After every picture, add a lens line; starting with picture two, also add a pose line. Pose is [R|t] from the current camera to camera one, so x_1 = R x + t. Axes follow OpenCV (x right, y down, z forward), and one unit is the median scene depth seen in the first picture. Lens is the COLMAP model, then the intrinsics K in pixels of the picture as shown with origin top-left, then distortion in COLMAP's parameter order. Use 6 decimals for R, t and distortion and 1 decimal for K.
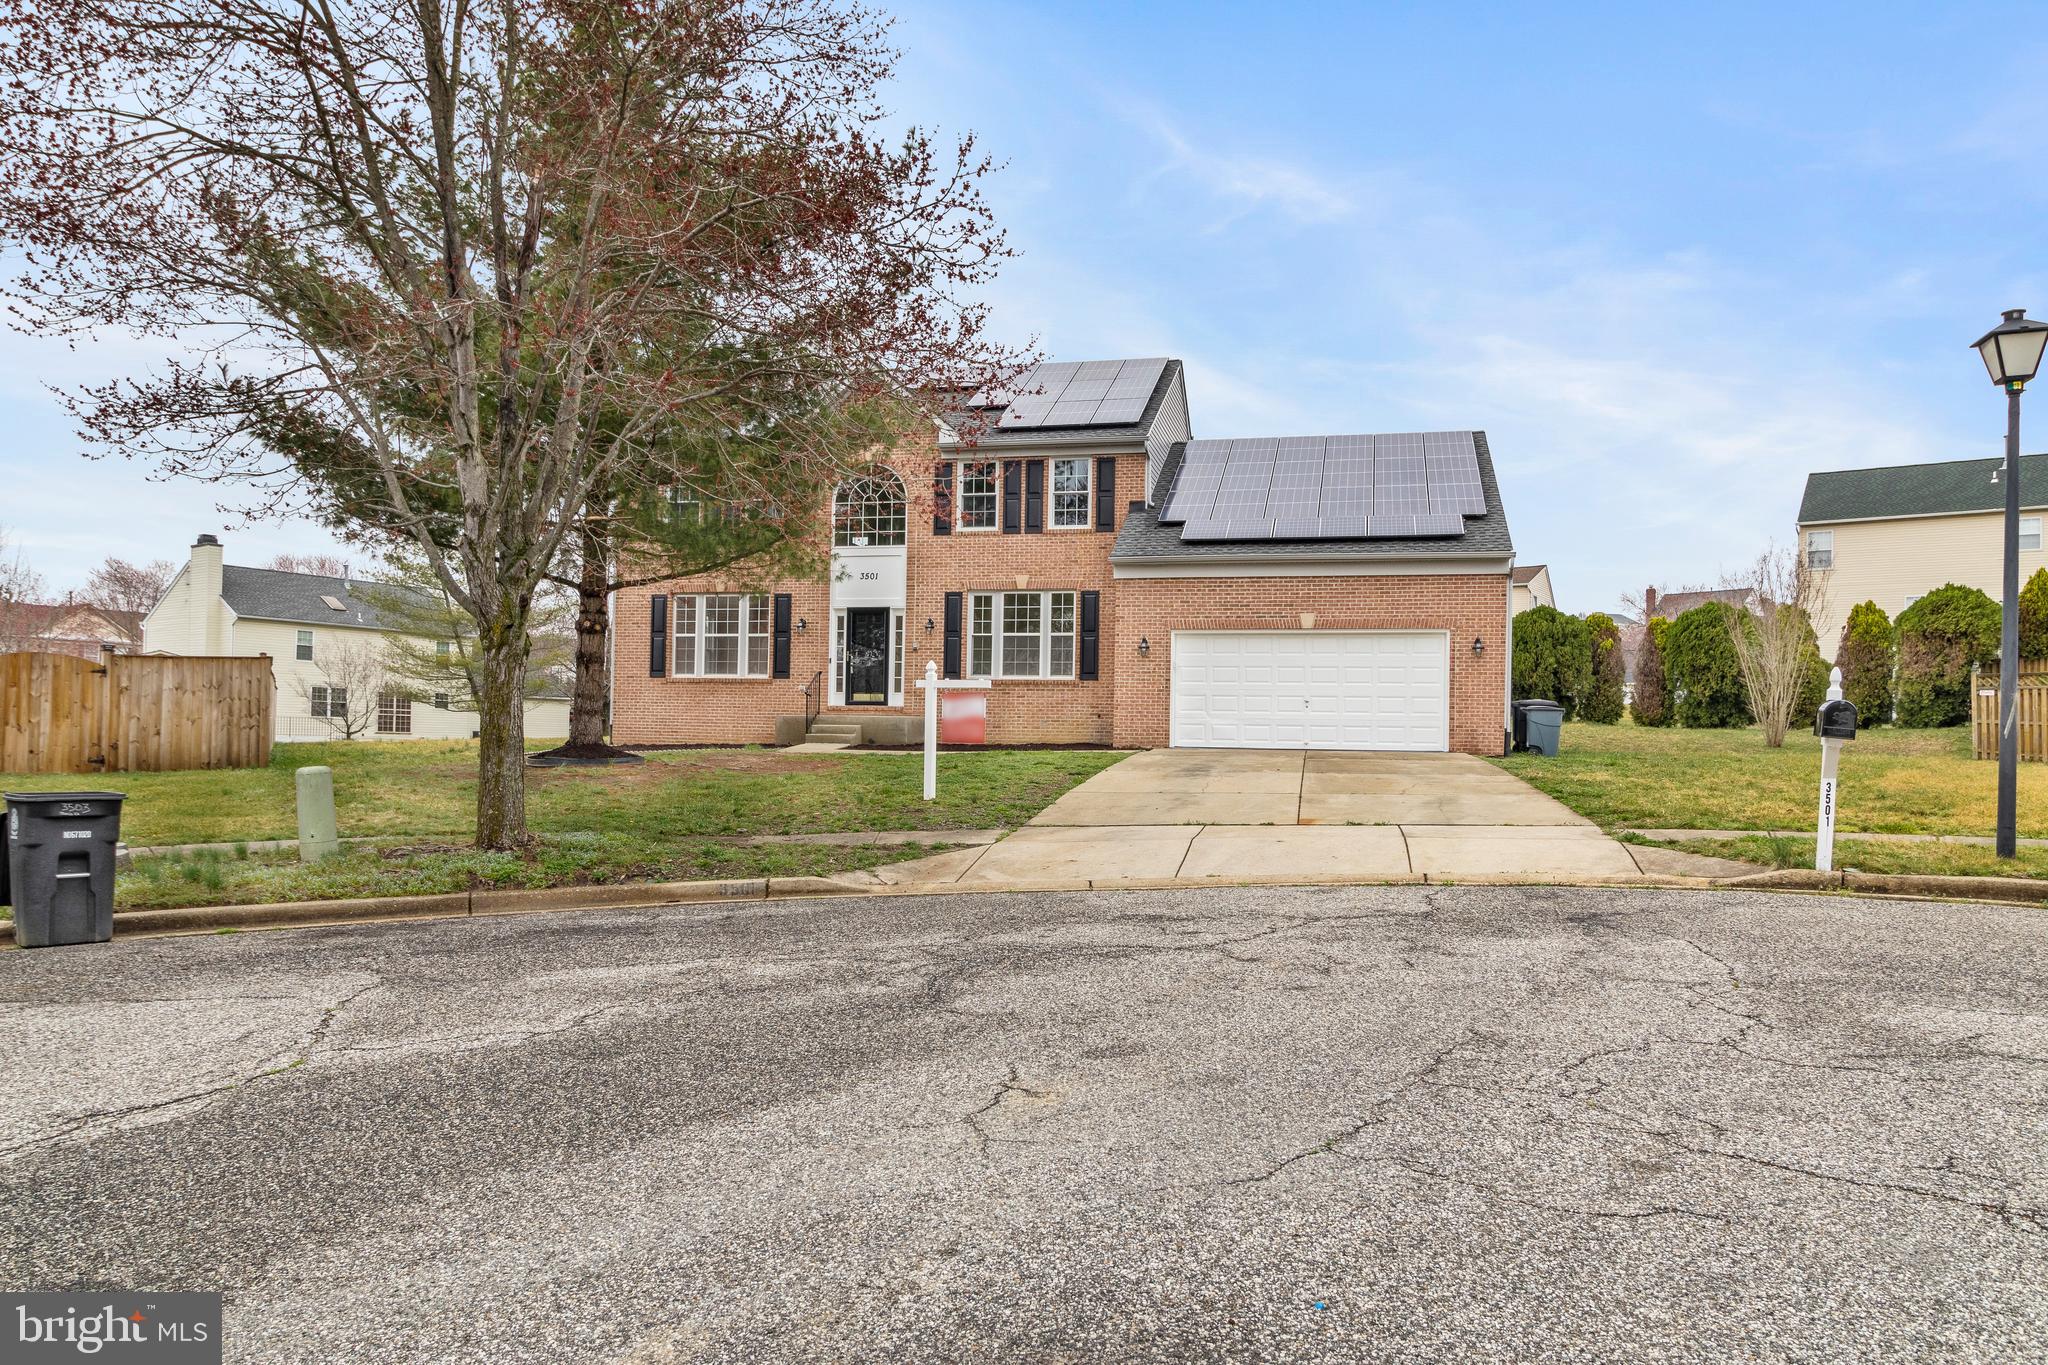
lens RADIAL K [[1370.0, 0, 1024.5], [0, 1370.0, 689.7], [0, 0, 1]] dist [0.012839, 0.001006]
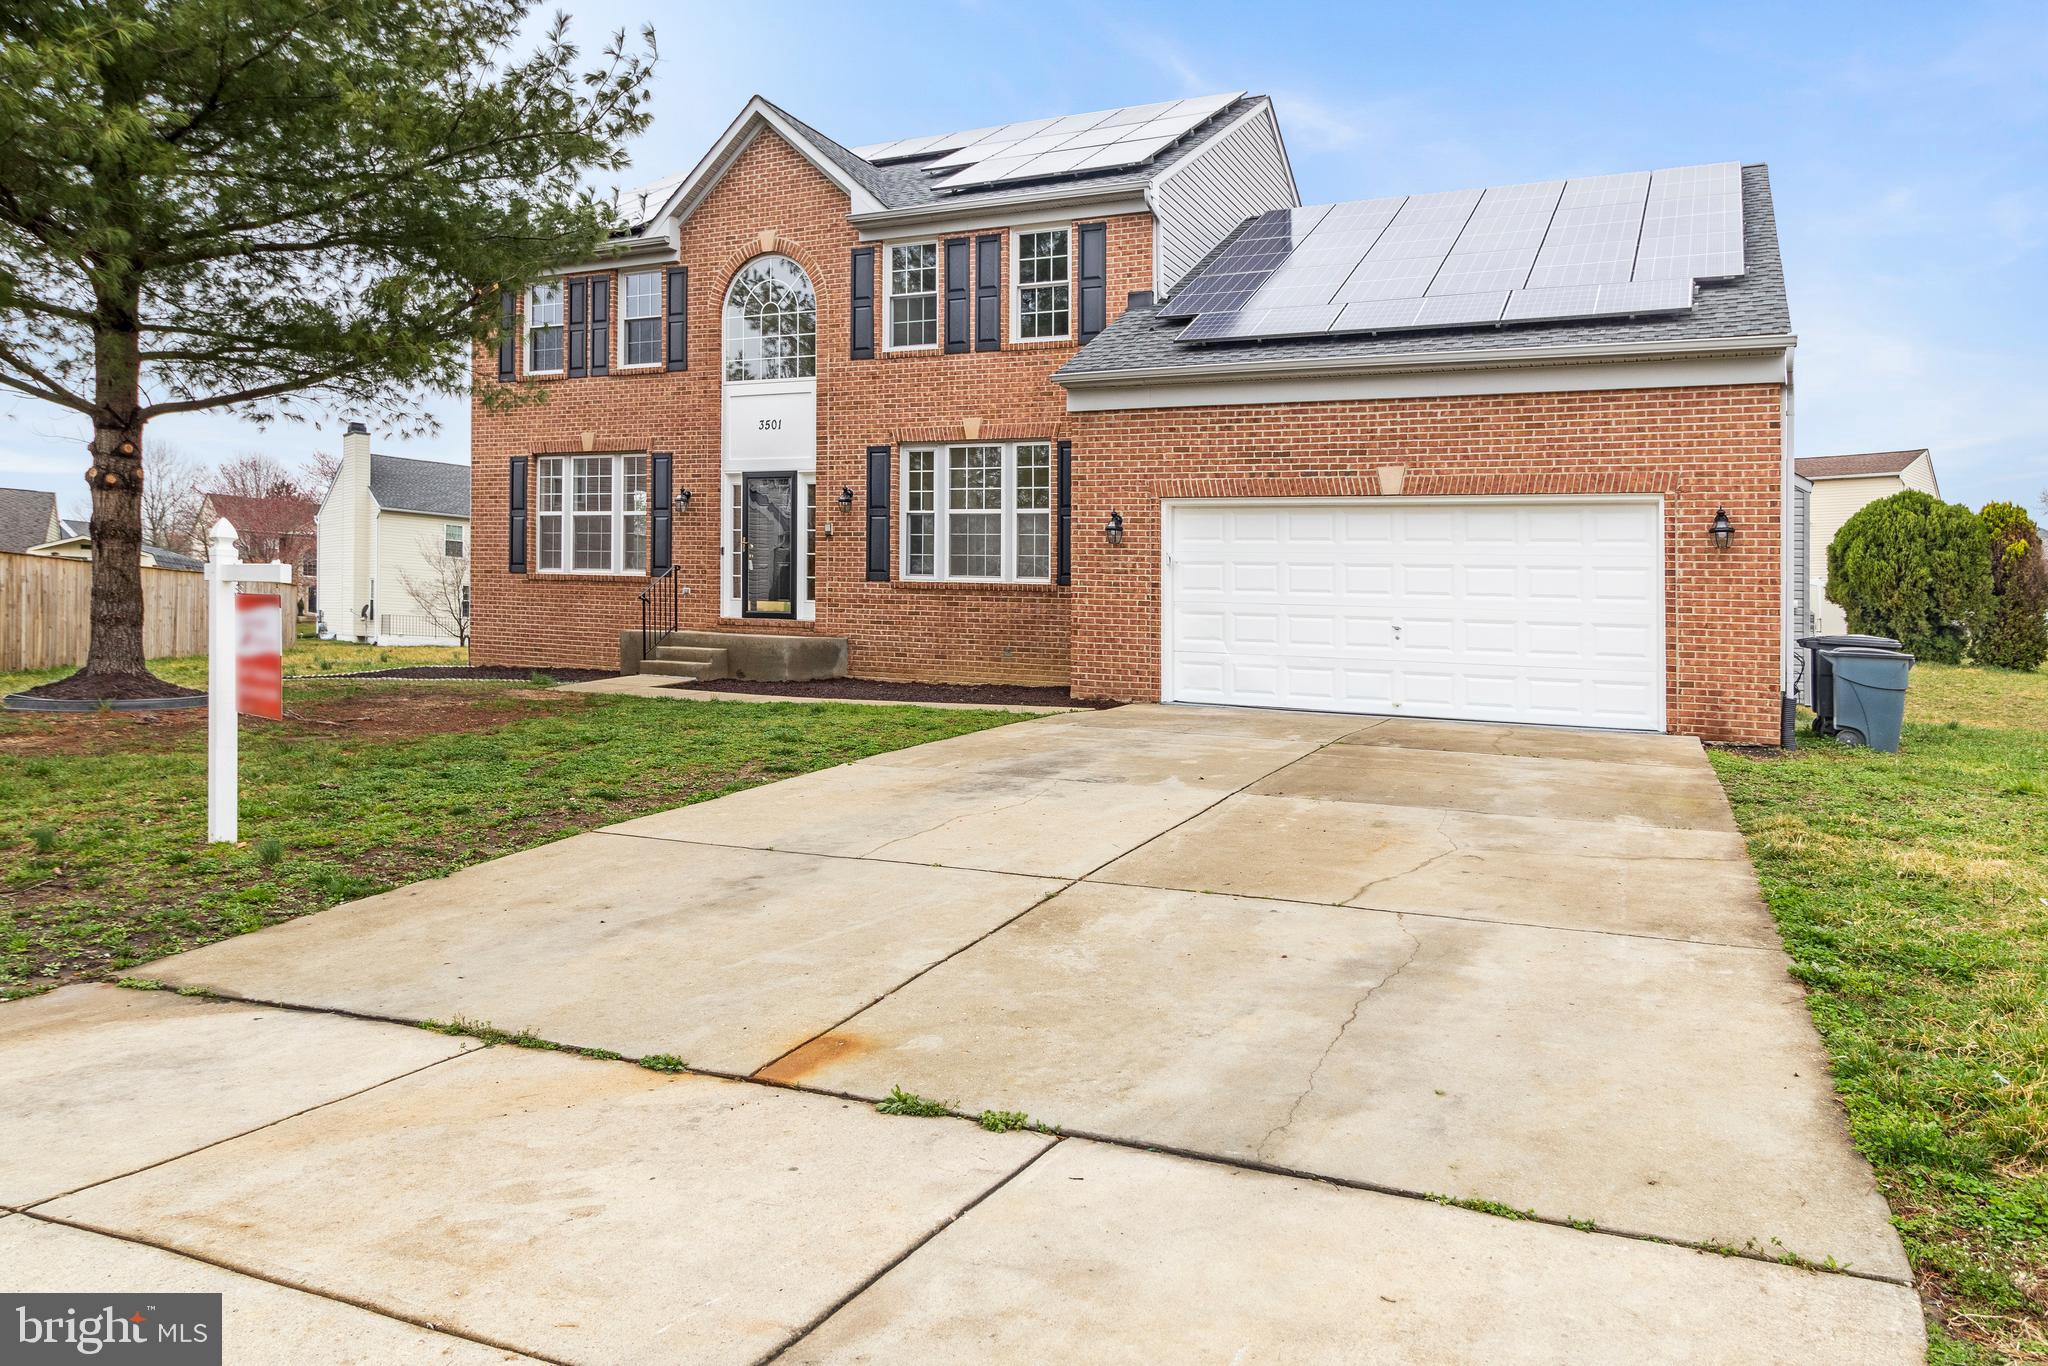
lens RADIAL K [[1370.0, 0, 1064.2], [0, 1370.0, 526.8], [0, 0, 1]] dist [0.012839, 0.001006]
pose [[0.978509, 0.006643, -0.206098, 0.168966], [-0.017862, 0.998455, -0.052625, -0.000608], [0.205429, 0.055175, 0.977115, 0.388291]]
